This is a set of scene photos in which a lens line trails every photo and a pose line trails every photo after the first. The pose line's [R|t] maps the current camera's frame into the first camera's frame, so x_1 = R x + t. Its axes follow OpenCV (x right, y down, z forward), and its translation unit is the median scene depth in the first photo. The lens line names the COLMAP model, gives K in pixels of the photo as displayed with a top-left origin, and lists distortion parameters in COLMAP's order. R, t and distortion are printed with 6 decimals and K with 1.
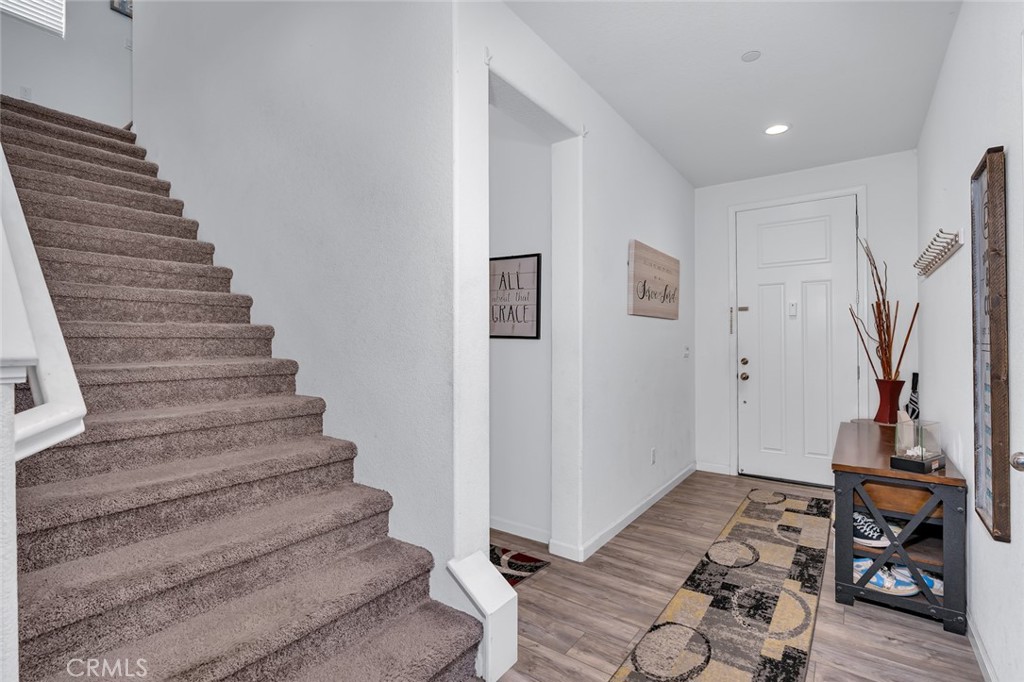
lens RADIAL K [[468.4, 0, 512.3], [0, 468.4, 340.3], [0, 0, 1]] dist [-0.008017, 0.001464]
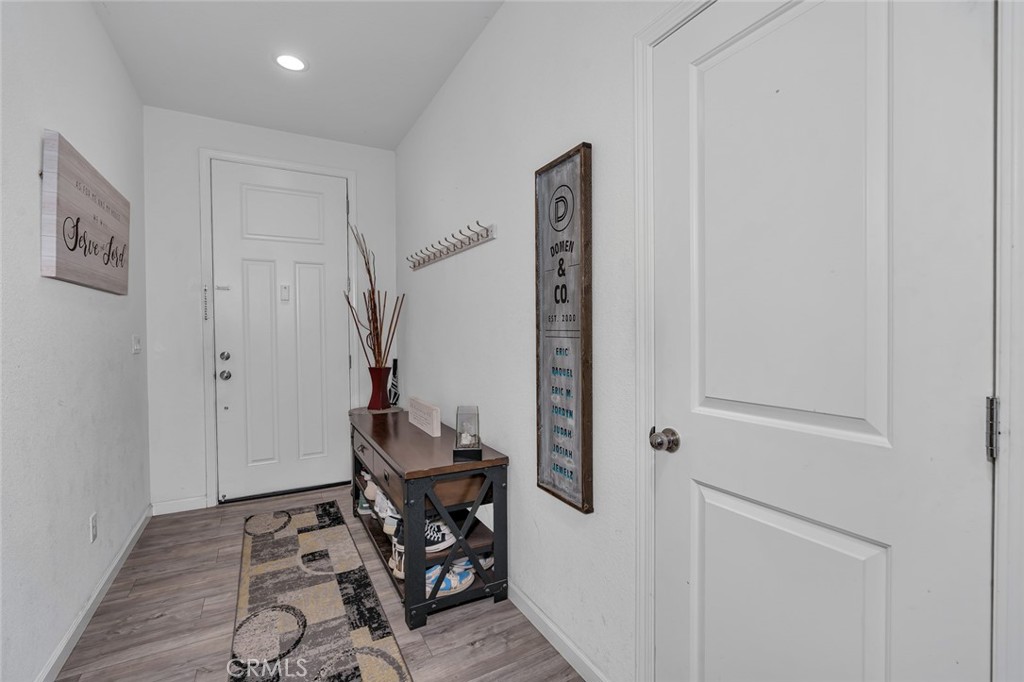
lens RADIAL K [[468.4, 0, 532.4], [0, 468.4, 338.7], [0, 0, 1]] dist [-0.008017, 0.001464]
pose [[0.415486, -0.015998, 0.909459, 0.007530], [-0.000190, 0.999844, 0.017675, 0.004129], [-0.909600, -0.007516, 0.415418, 0.307685]]
